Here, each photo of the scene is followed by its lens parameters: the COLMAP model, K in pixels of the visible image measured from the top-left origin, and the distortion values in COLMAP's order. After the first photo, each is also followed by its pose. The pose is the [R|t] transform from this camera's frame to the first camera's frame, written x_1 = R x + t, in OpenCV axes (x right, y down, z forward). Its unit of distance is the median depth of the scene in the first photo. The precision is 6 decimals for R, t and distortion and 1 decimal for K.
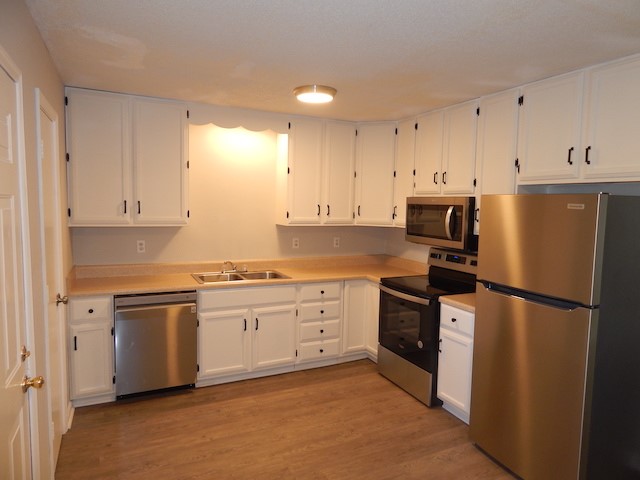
lens RADIAL K [[420.1, 0, 320.0], [0, 420.1, 240.6], [0, 0, 1]] dist [-0.000108, -0.001102]
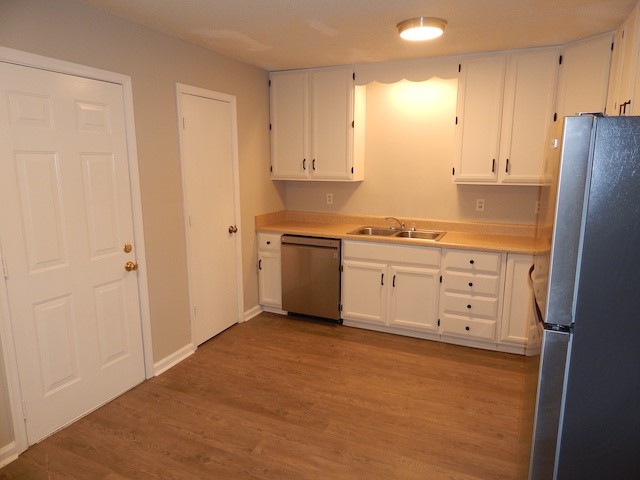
lens RADIAL K [[420.1, 0, 317.7], [0, 420.1, 238.2], [0, 0, 1]] dist [-0.000108, -0.001102]
pose [[0.636479, 0.120988, -0.761746, 0.488827], [-0.053022, 0.992147, 0.113280, -0.007131], [0.769470, -0.031711, 0.637895, 0.224714]]
